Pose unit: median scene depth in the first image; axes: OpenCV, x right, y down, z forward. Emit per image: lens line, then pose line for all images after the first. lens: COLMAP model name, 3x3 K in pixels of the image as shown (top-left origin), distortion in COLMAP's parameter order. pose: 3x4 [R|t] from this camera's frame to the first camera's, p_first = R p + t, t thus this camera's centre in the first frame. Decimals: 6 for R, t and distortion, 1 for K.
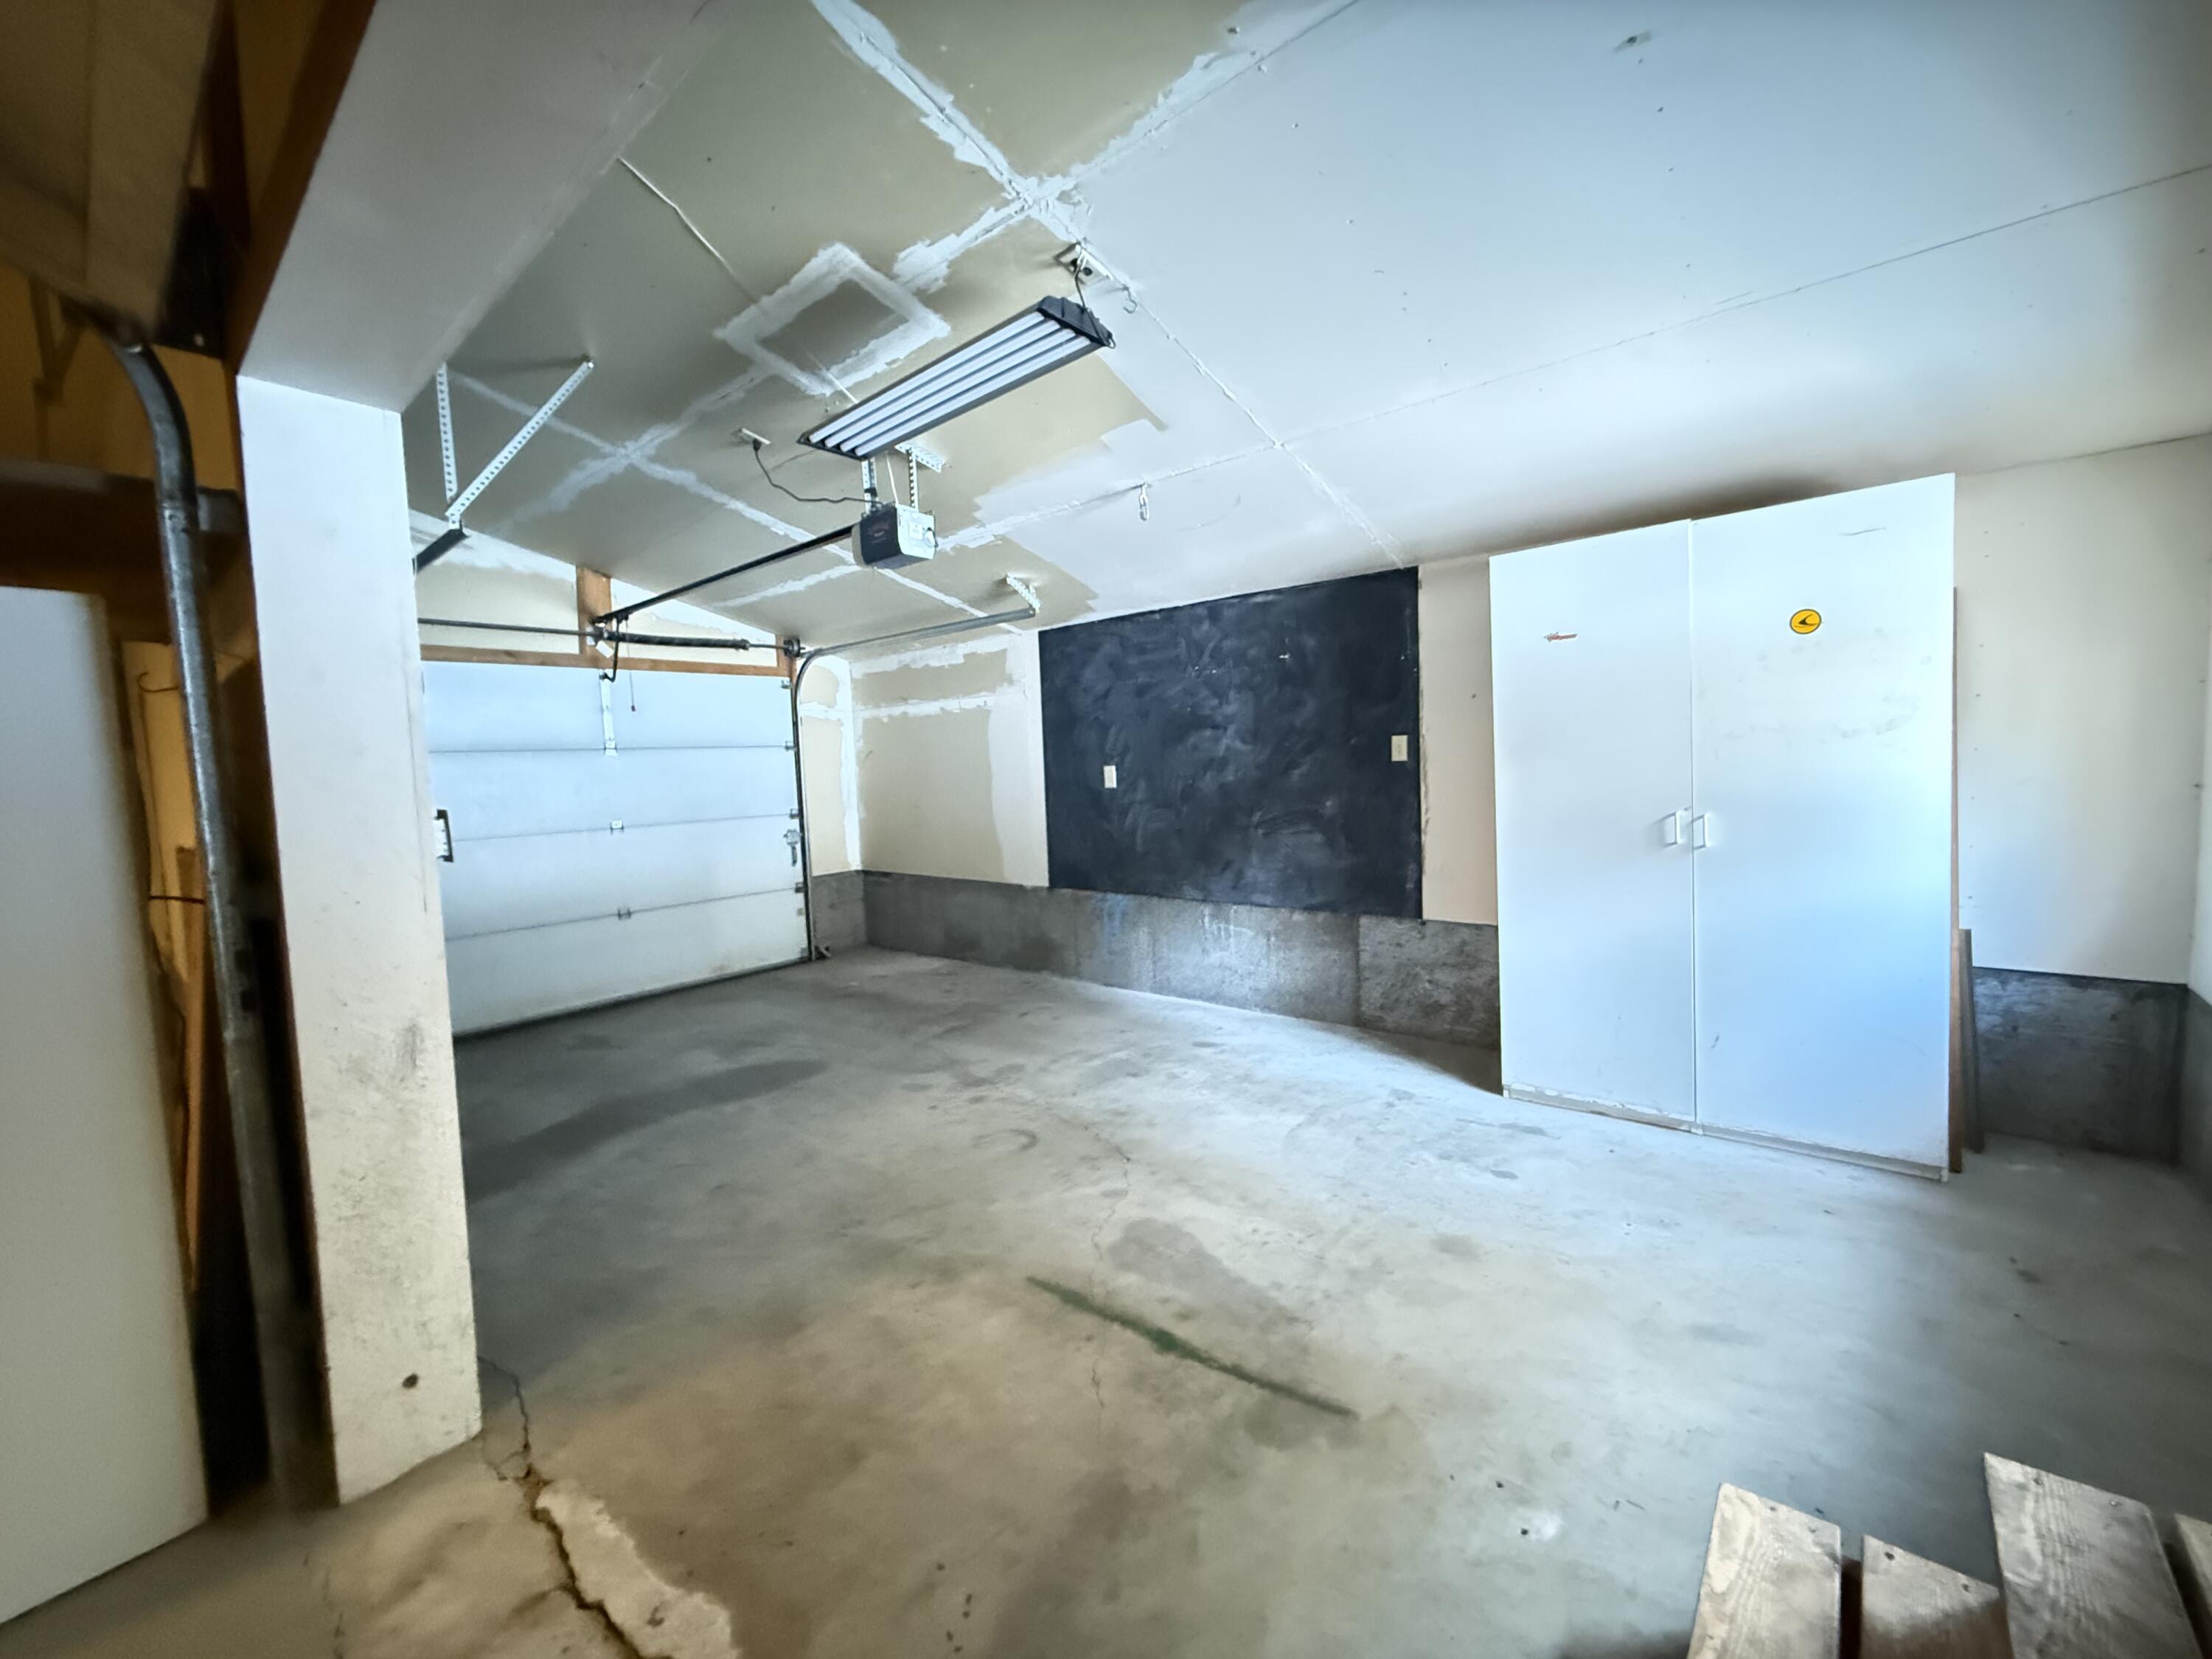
lens RADIAL K [[877.2, 0, 1107.4], [0, 877.2, 832.2], [0, 0, 1]] dist [0.000216, -0.000037]
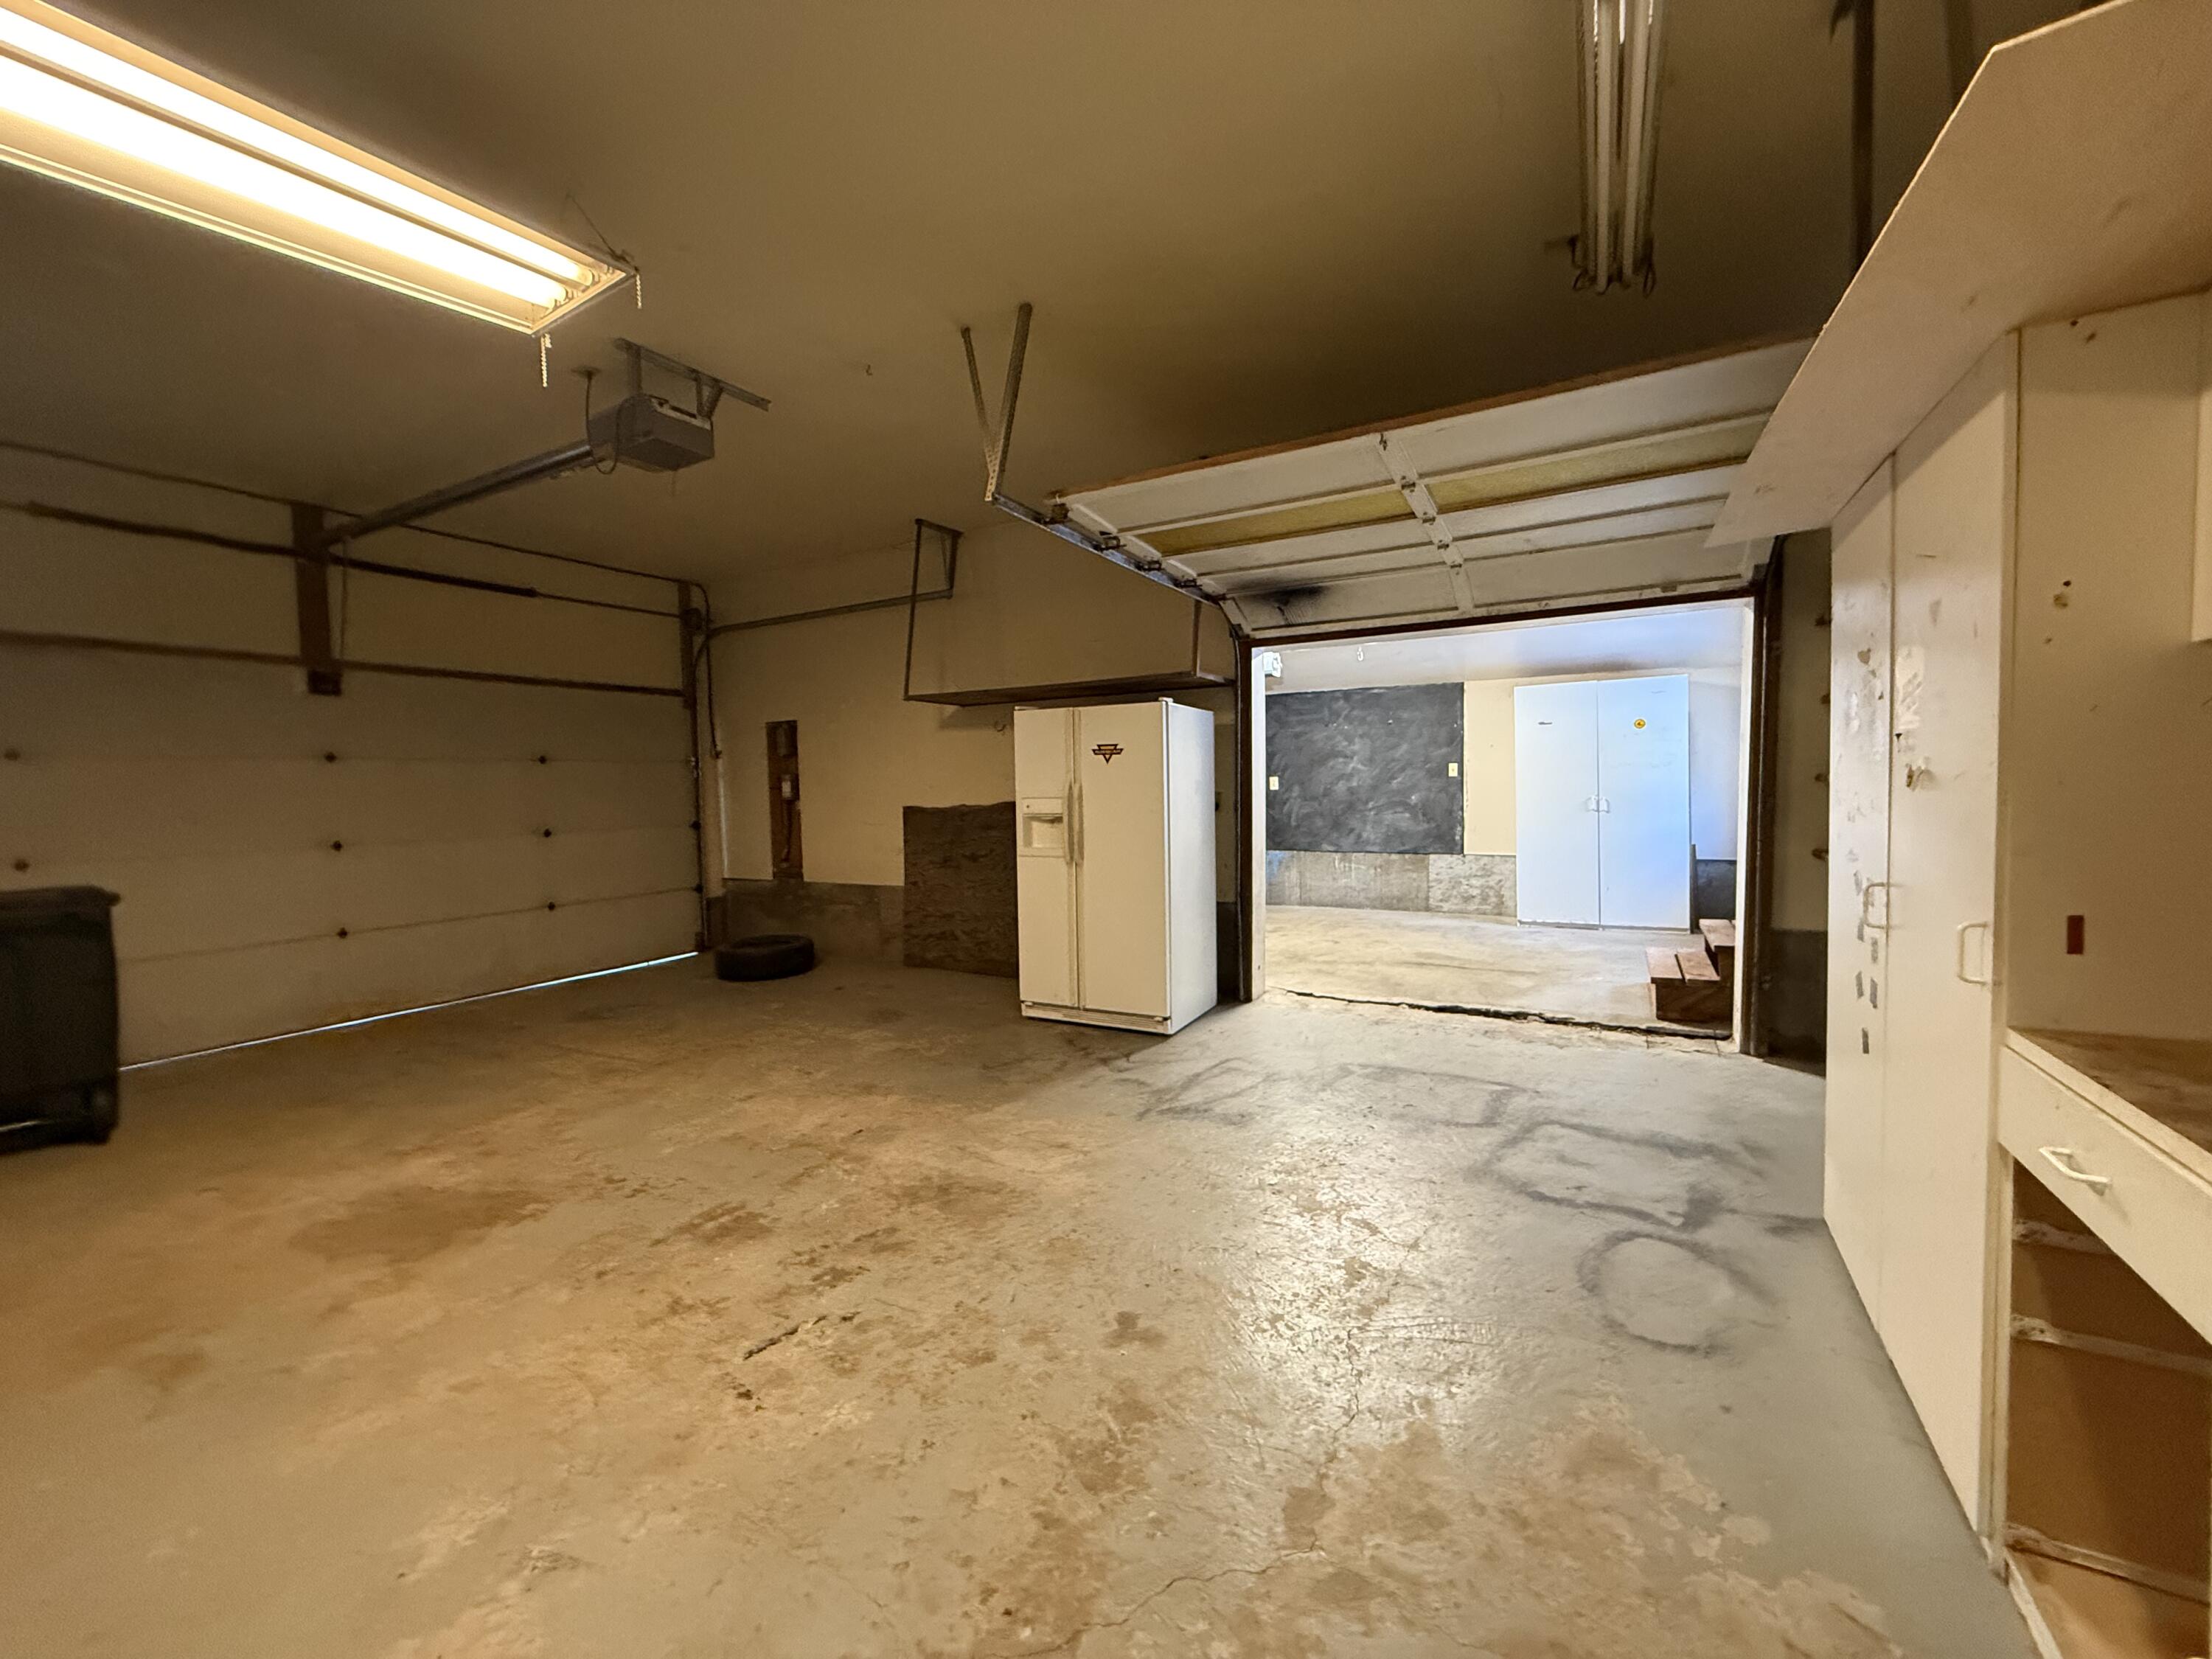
lens RADIAL K [[877.2, 0, 1103.8], [0, 877.2, 820.2], [0, 0, 1]] dist [0.000216, -0.000037]
pose [[0.977103, -0.011627, 0.212449, -0.786651], [0.014617, 0.999815, -0.012509, 0.030634], [-0.212264, 0.015328, 0.977092, -0.715937]]
